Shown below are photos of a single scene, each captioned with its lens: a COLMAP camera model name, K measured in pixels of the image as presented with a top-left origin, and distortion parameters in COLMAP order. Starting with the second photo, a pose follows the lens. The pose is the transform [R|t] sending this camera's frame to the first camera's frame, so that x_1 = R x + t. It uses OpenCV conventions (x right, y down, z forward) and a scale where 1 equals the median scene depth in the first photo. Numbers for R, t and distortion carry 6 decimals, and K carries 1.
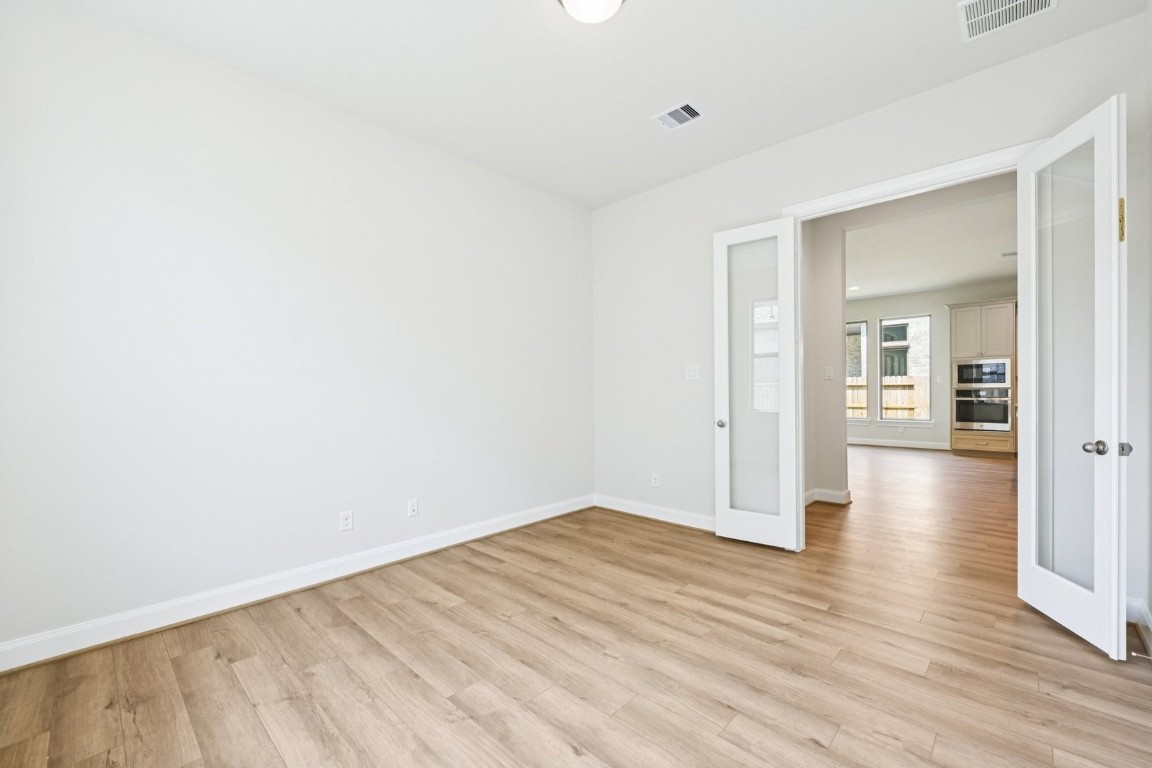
lens RADIAL K [[474.7, 0, 579.2], [0, 474.7, 390.2], [0, 0, 1]] dist [-0.001048, 0.001582]
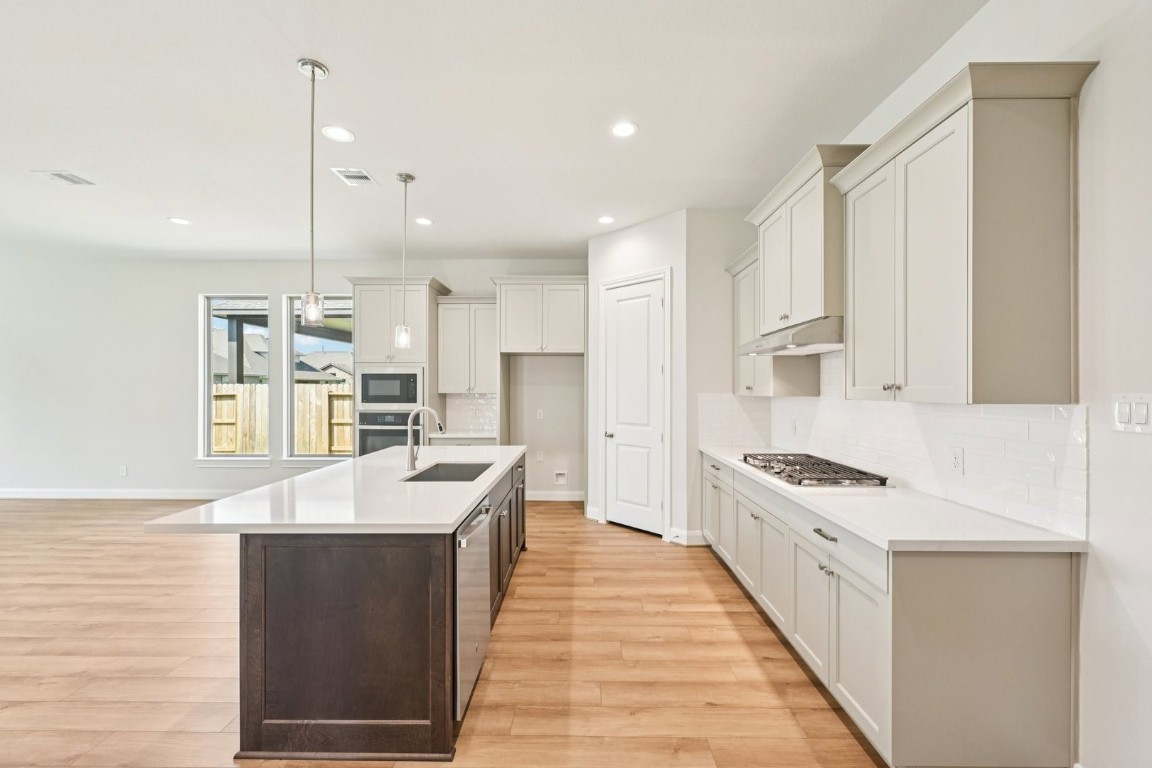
lens RADIAL K [[474.7, 0, 579.2], [0, 474.7, 386.7], [0, 0, 1]] dist [-0.001048, 0.001582]
pose [[0.728860, 0.013229, 0.684535, 0.571894], [-0.005048, 0.999890, -0.013948, -0.028630], [-0.684644, 0.006710, 0.728847, 0.333621]]
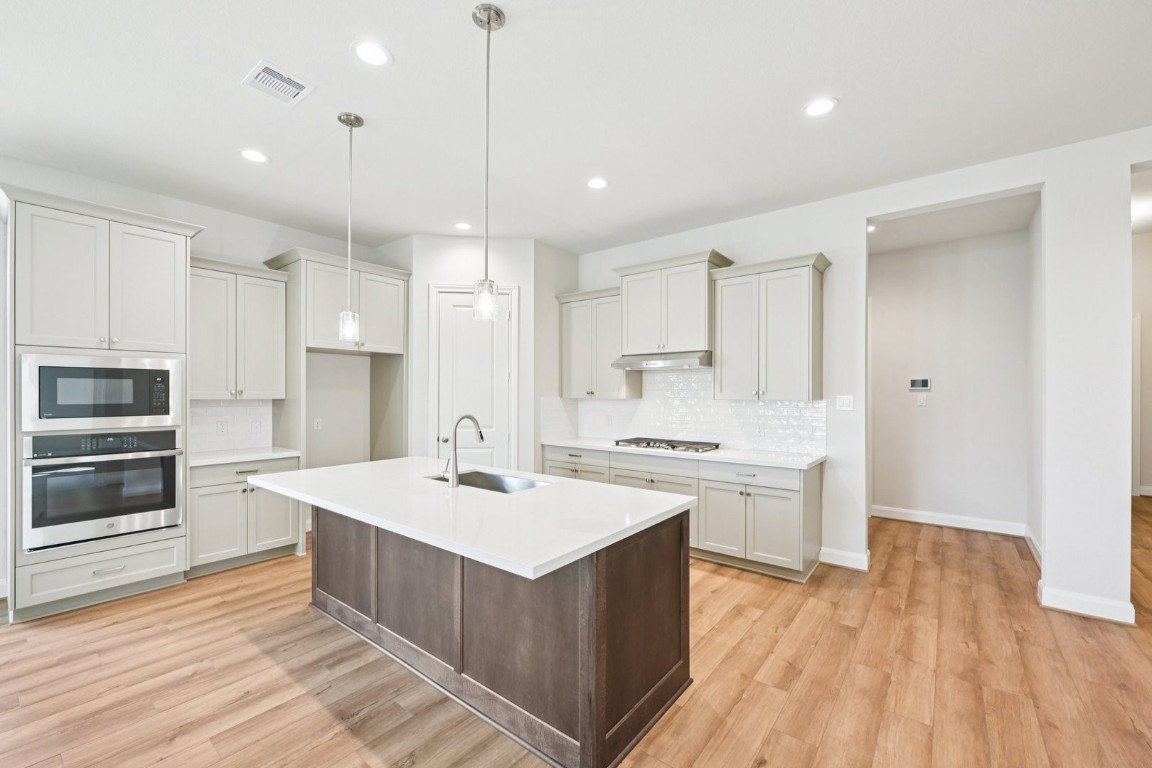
lens RADIAL K [[474.7, 0, 582.9], [0, 474.7, 392.9], [0, 0, 1]] dist [-0.001048, 0.001582]
pose [[-0.105813, 0.010188, 0.994334, 0.401891], [0.003703, 0.999945, -0.009851, -0.028610], [-0.994379, 0.002639, -0.105845, 0.634021]]
